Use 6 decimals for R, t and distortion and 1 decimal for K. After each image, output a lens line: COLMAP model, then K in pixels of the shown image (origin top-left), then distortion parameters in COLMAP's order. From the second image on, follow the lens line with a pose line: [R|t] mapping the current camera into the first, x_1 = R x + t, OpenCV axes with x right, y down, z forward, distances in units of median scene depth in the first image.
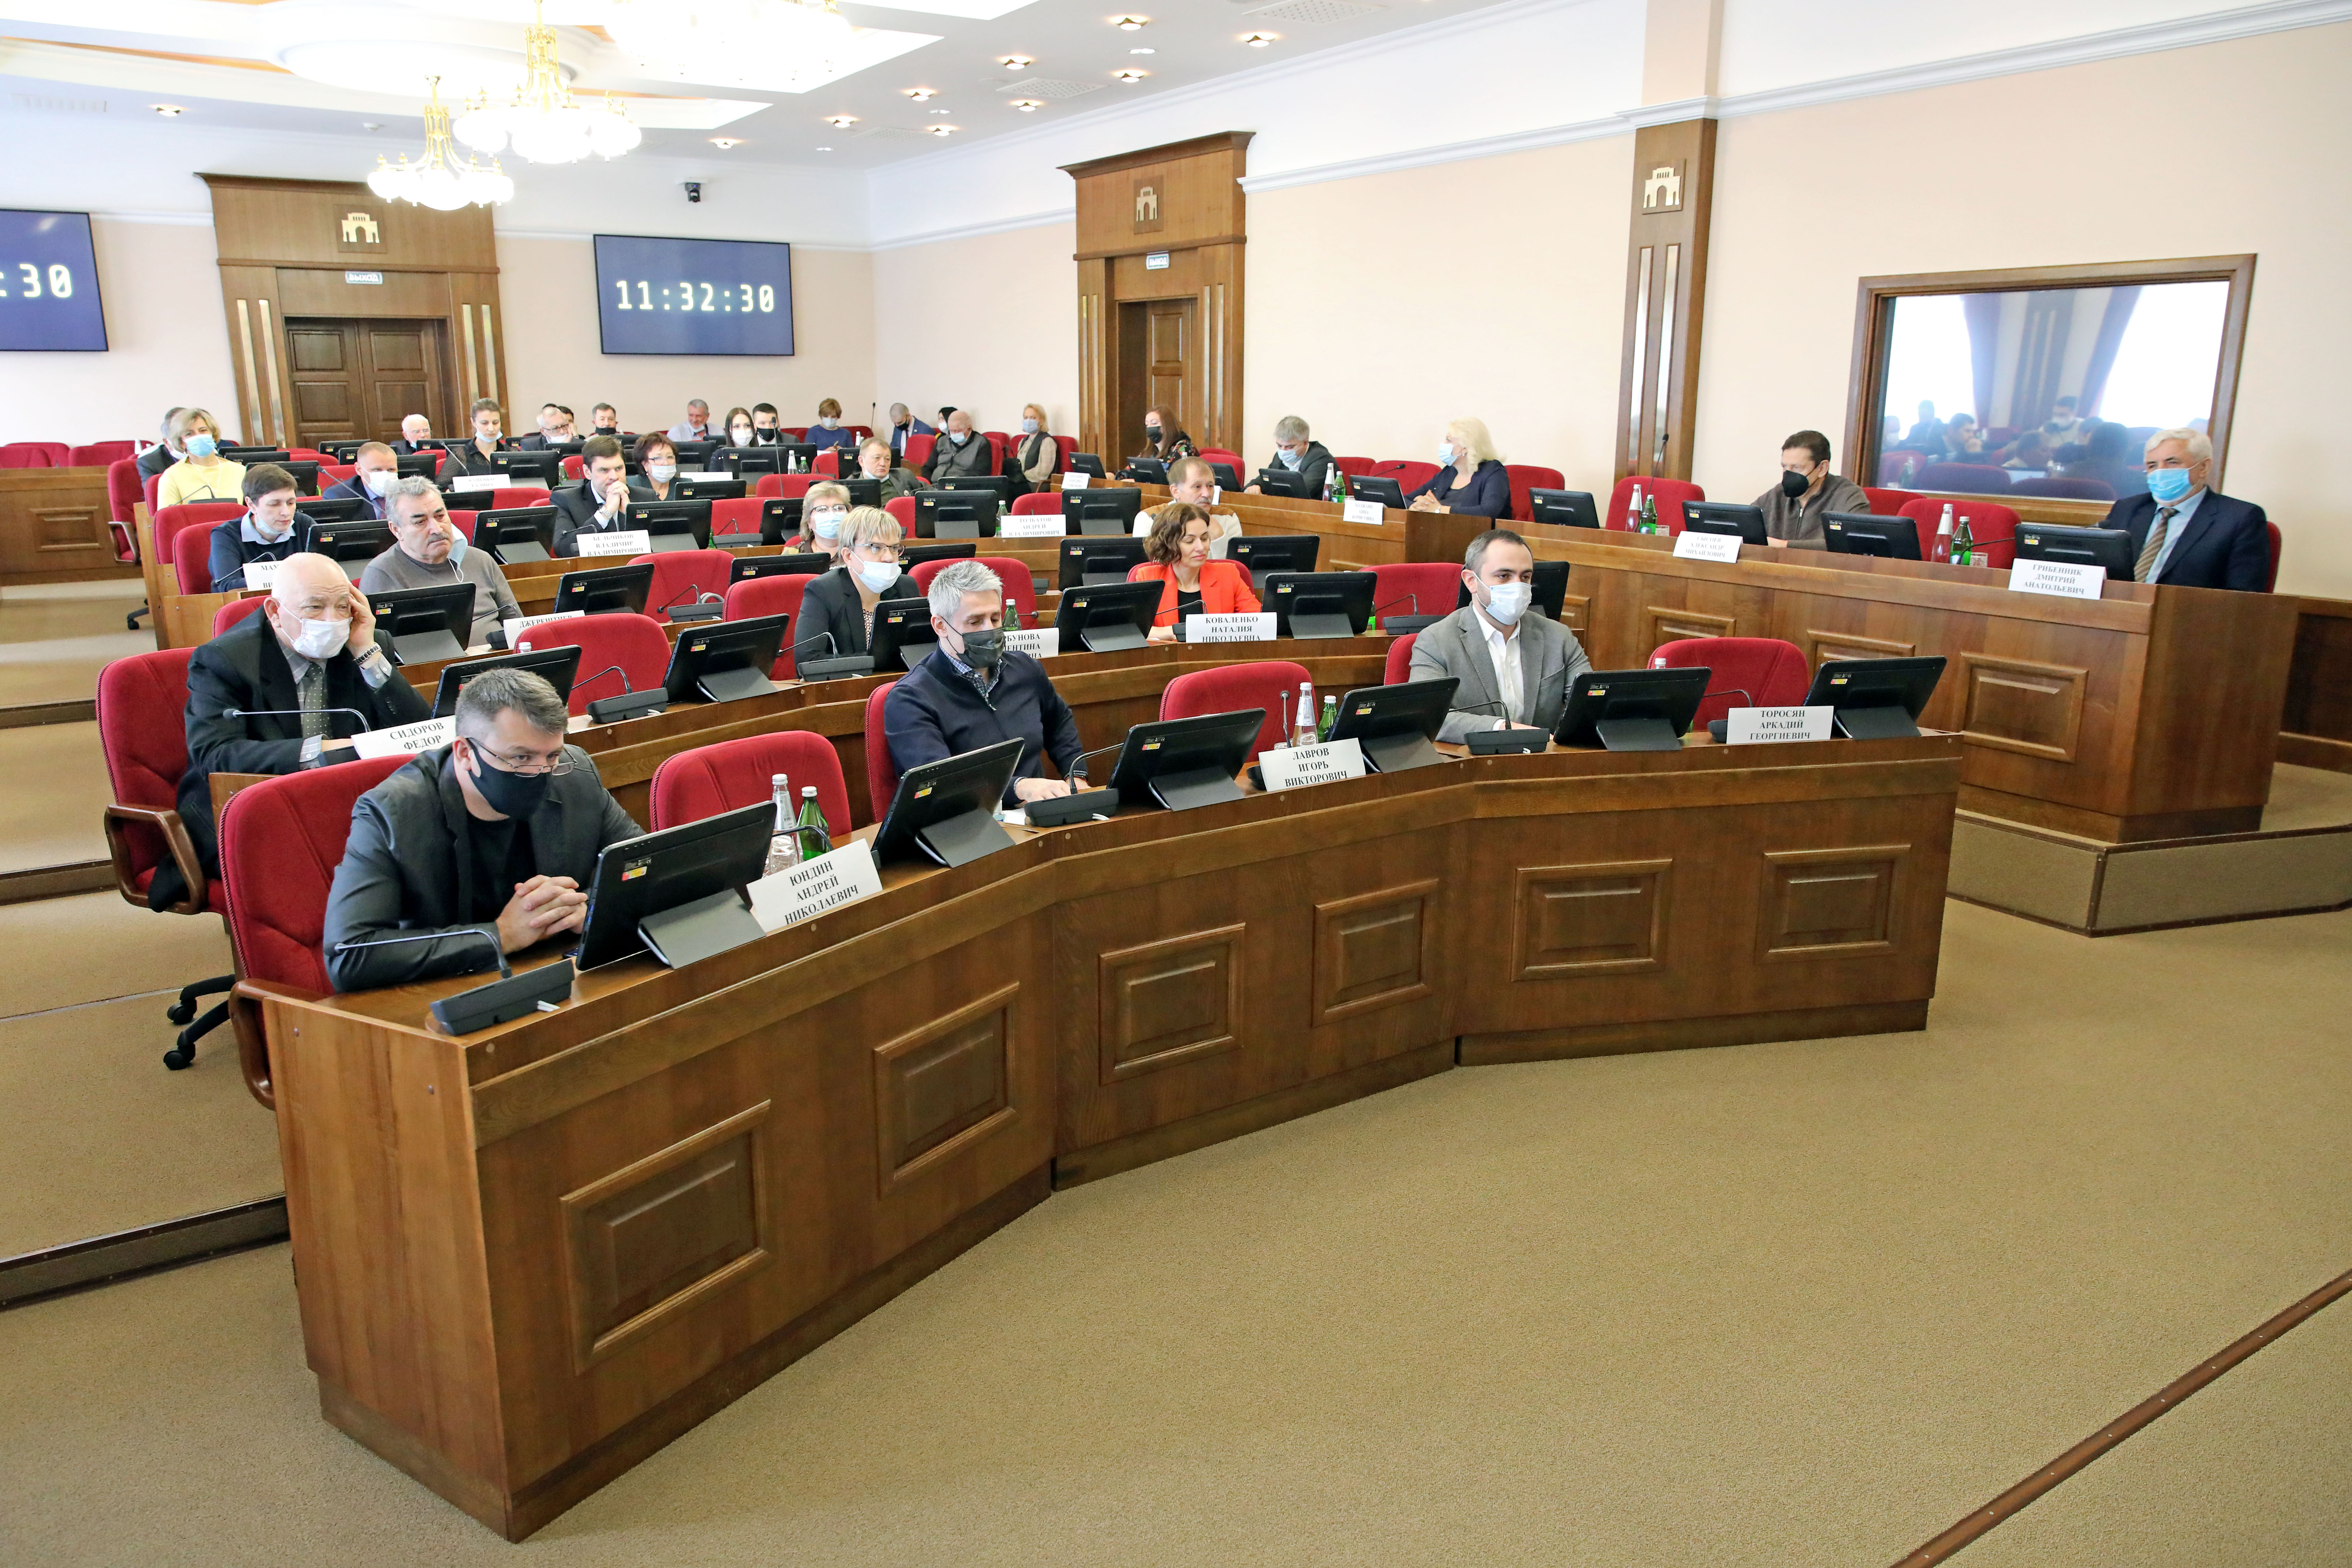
lens RADIAL K [[1793.0, 0, 1176.0], [0, 1793.0, 784.0], [0, 0, 1]] dist [-0.009110, -0.001934]
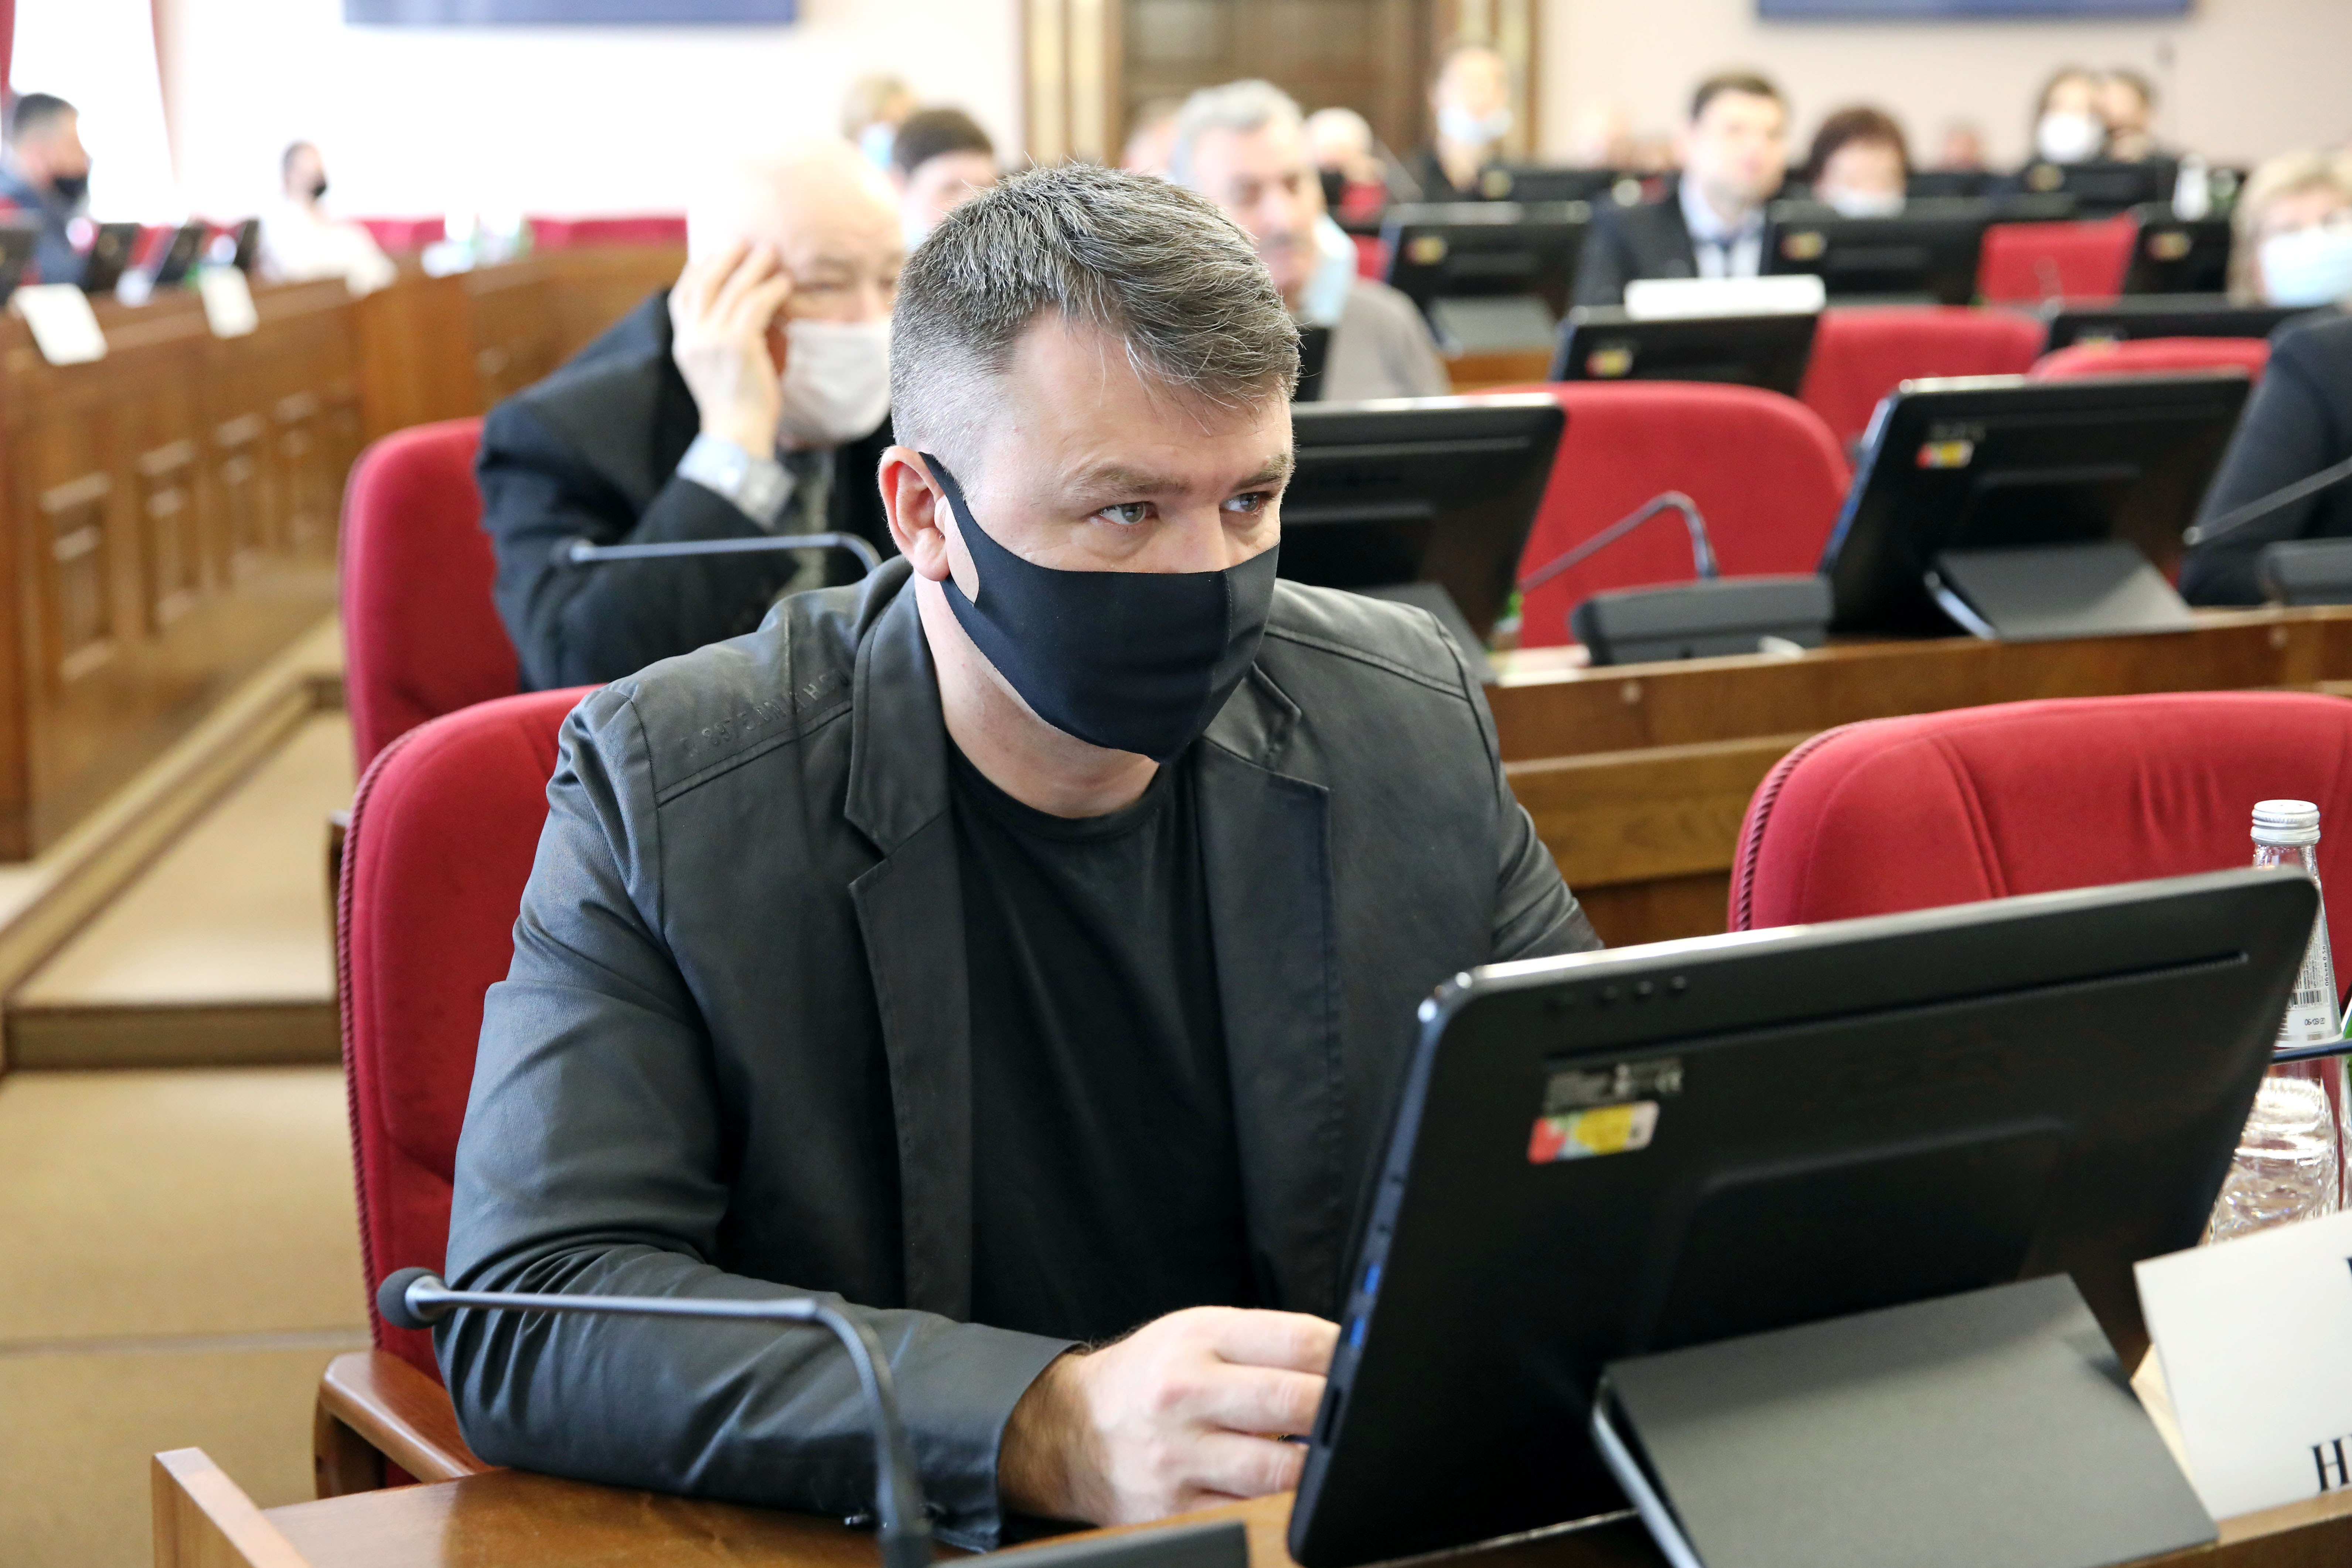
lens RADIAL K [[3411.6, 0, 1176.0], [0, 3411.6, 784.0], [0, 0, 1]] dist [0.143291, -0.002937]
pose [[0.891637, 0.066259, -0.447876, -0.133330], [-0.101442, 0.993320, -0.054999, 0.028132], [0.441240, 0.094473, 0.892403, 0.482722]]
